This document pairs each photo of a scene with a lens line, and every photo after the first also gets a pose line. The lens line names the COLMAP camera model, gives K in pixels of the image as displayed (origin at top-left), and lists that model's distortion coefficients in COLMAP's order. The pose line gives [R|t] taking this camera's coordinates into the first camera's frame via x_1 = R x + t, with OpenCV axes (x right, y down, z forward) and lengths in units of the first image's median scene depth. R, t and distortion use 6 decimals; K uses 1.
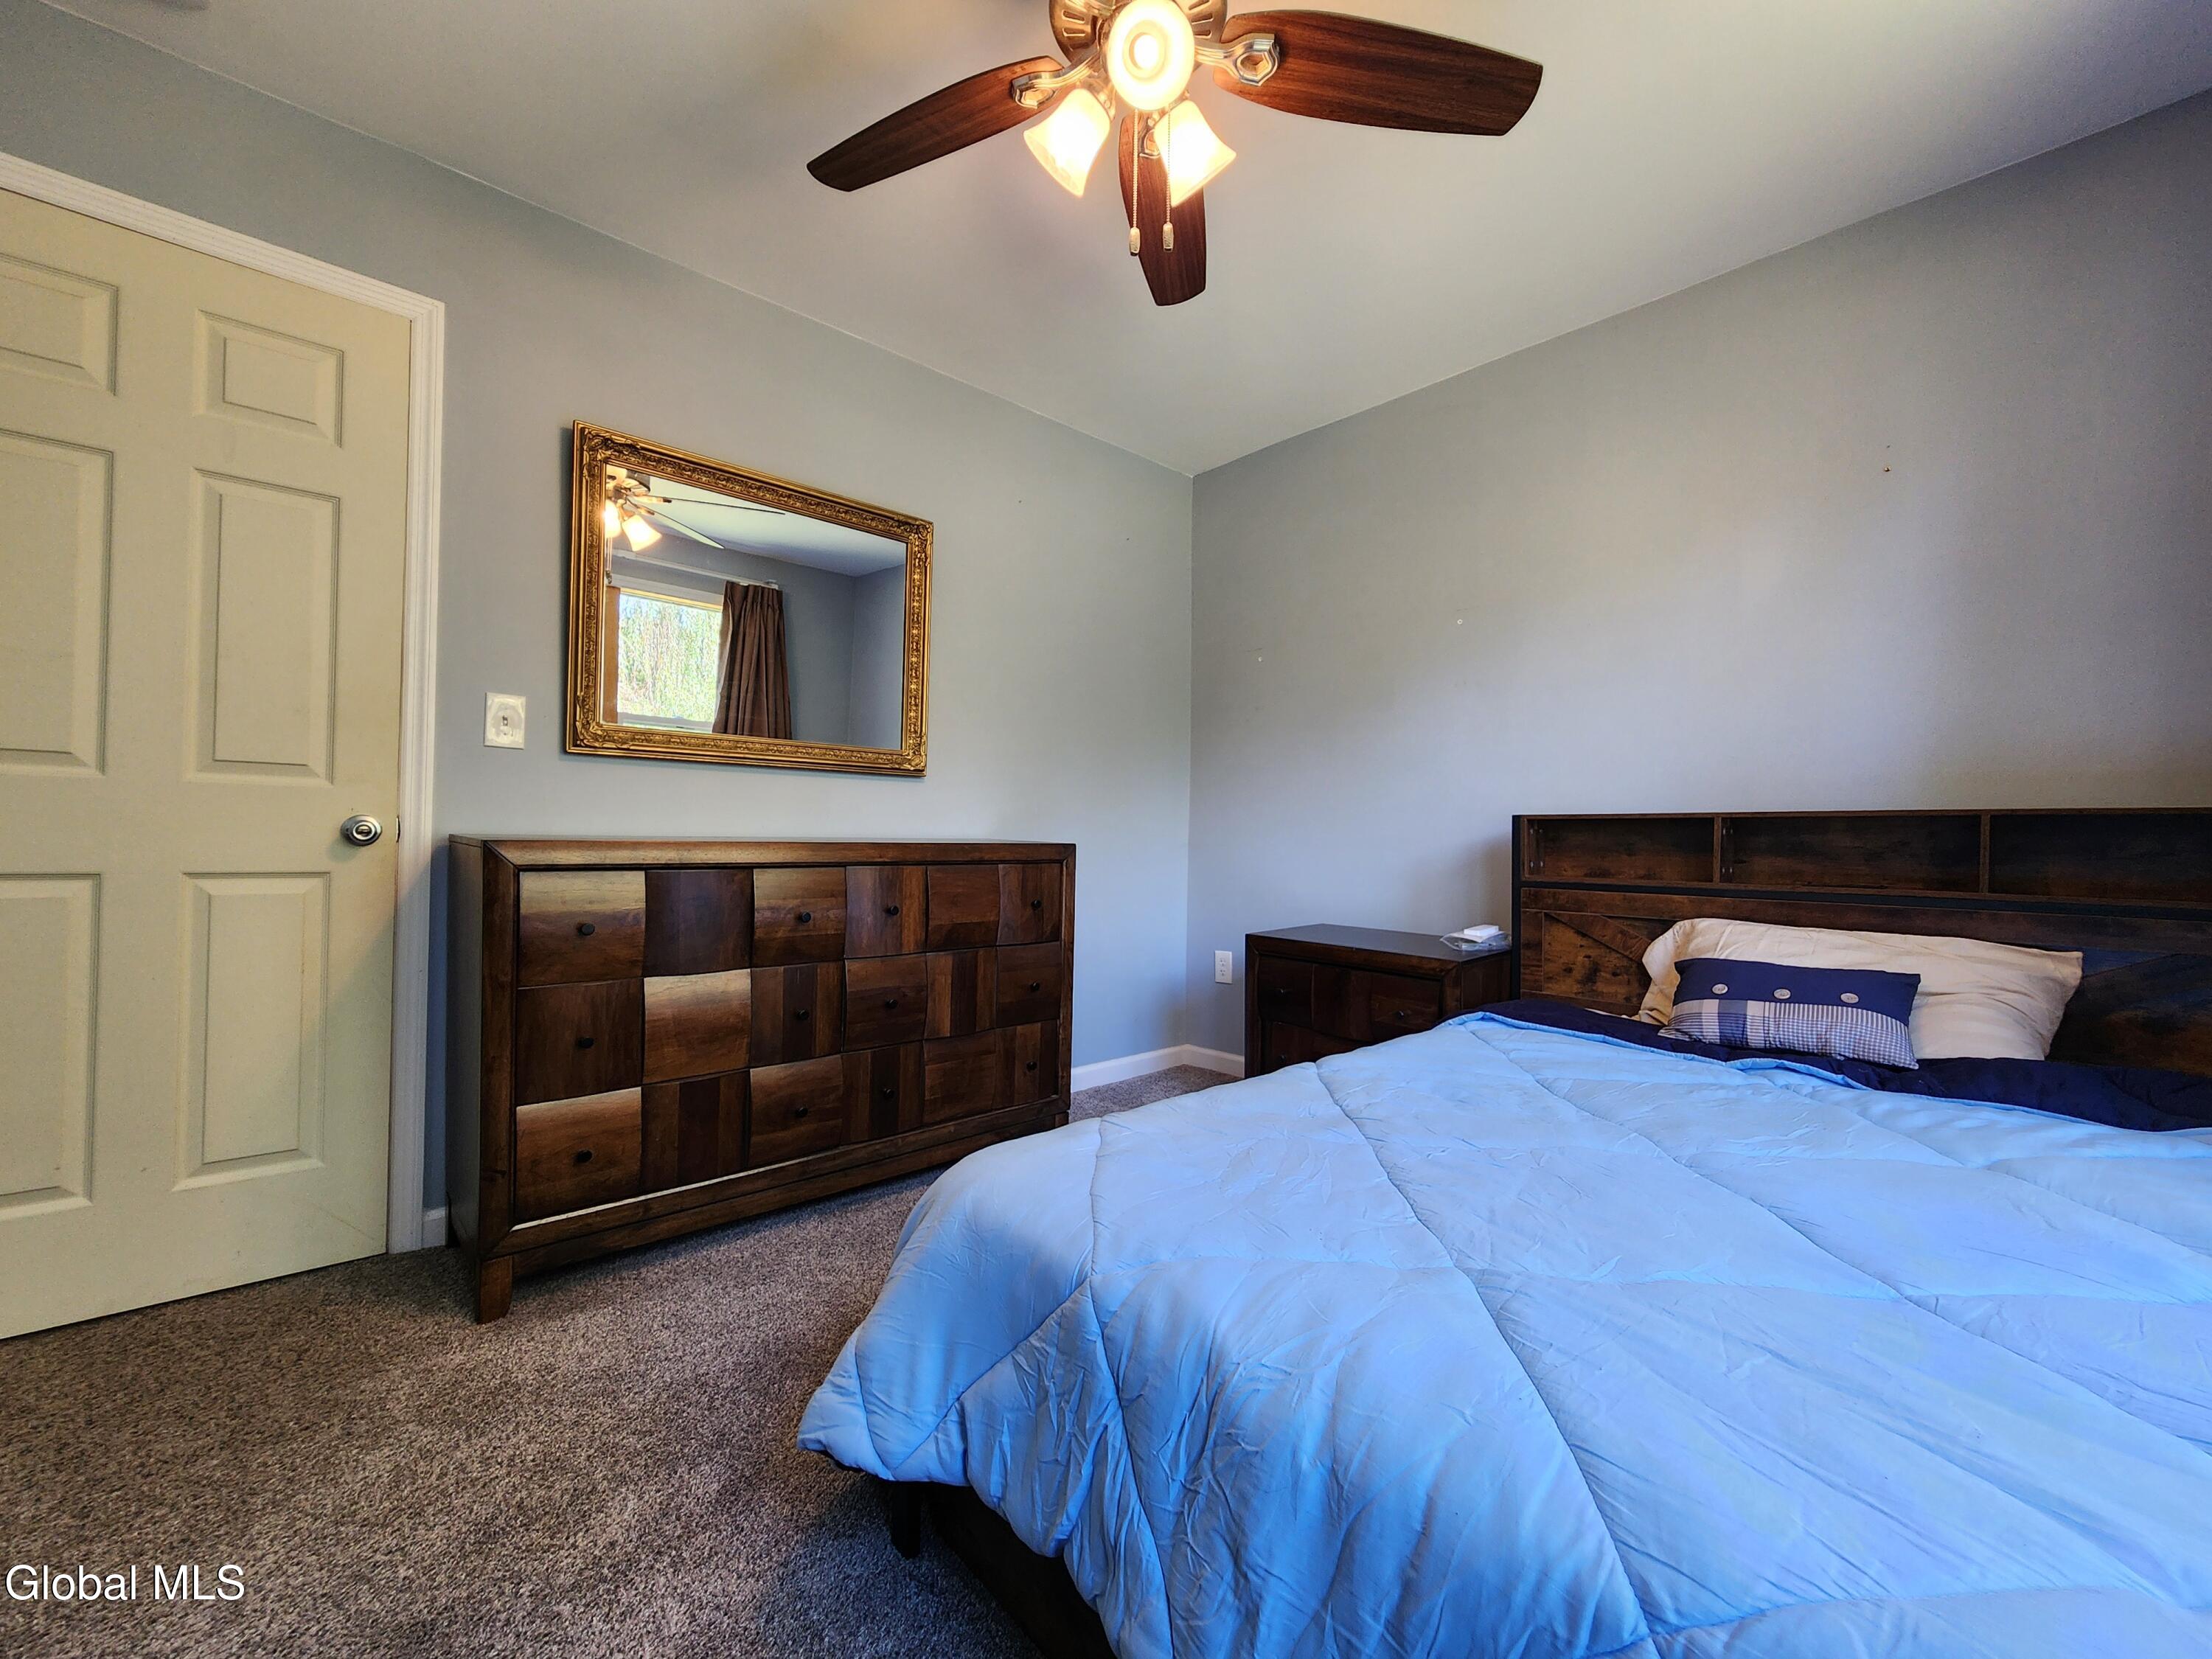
lens RADIAL K [[915.6, 0, 1096.4], [0, 915.6, 831.5], [0, 0, 1]] dist [-0.000471, -0.000074]
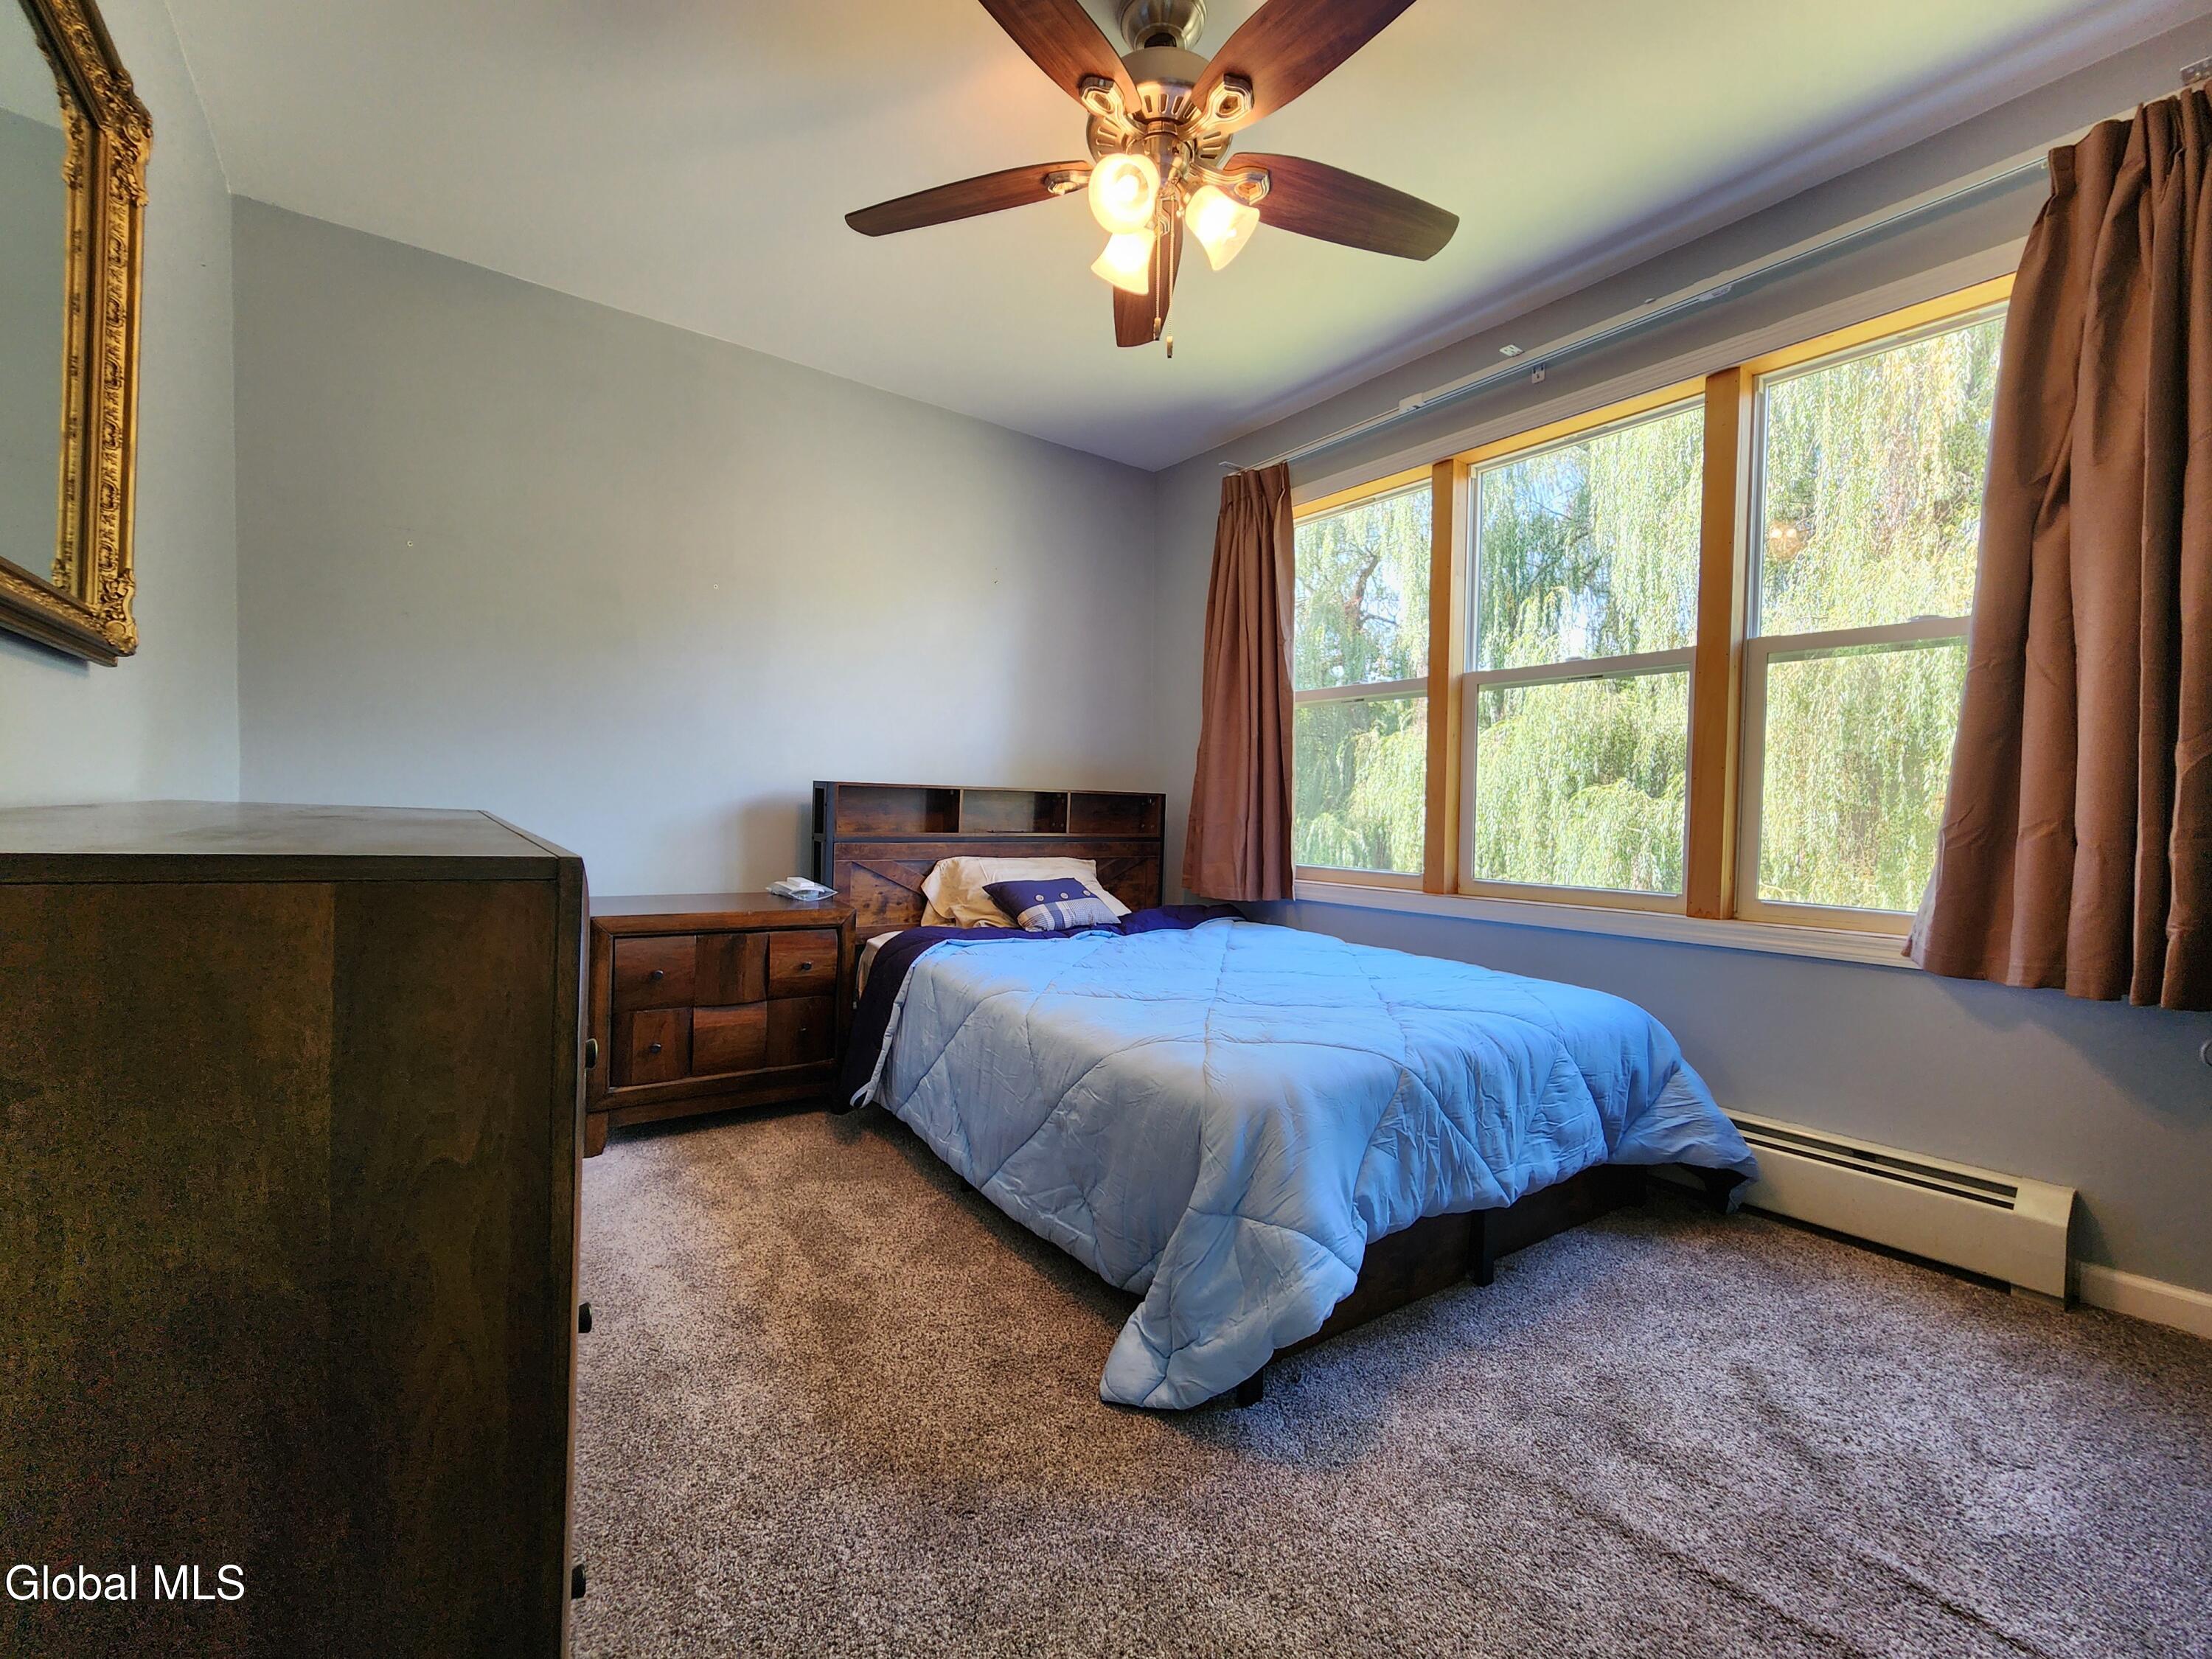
lens RADIAL K [[915.6, 0, 1096.4], [0, 915.6, 831.5], [0, 0, 1]] dist [-0.000471, -0.000074]
pose [[0.116787, -0.031435, 0.992659, -0.729486], [-0.032892, 0.998828, 0.035501, -0.006868], [-0.992612, -0.036796, 0.115616, 0.558559]]
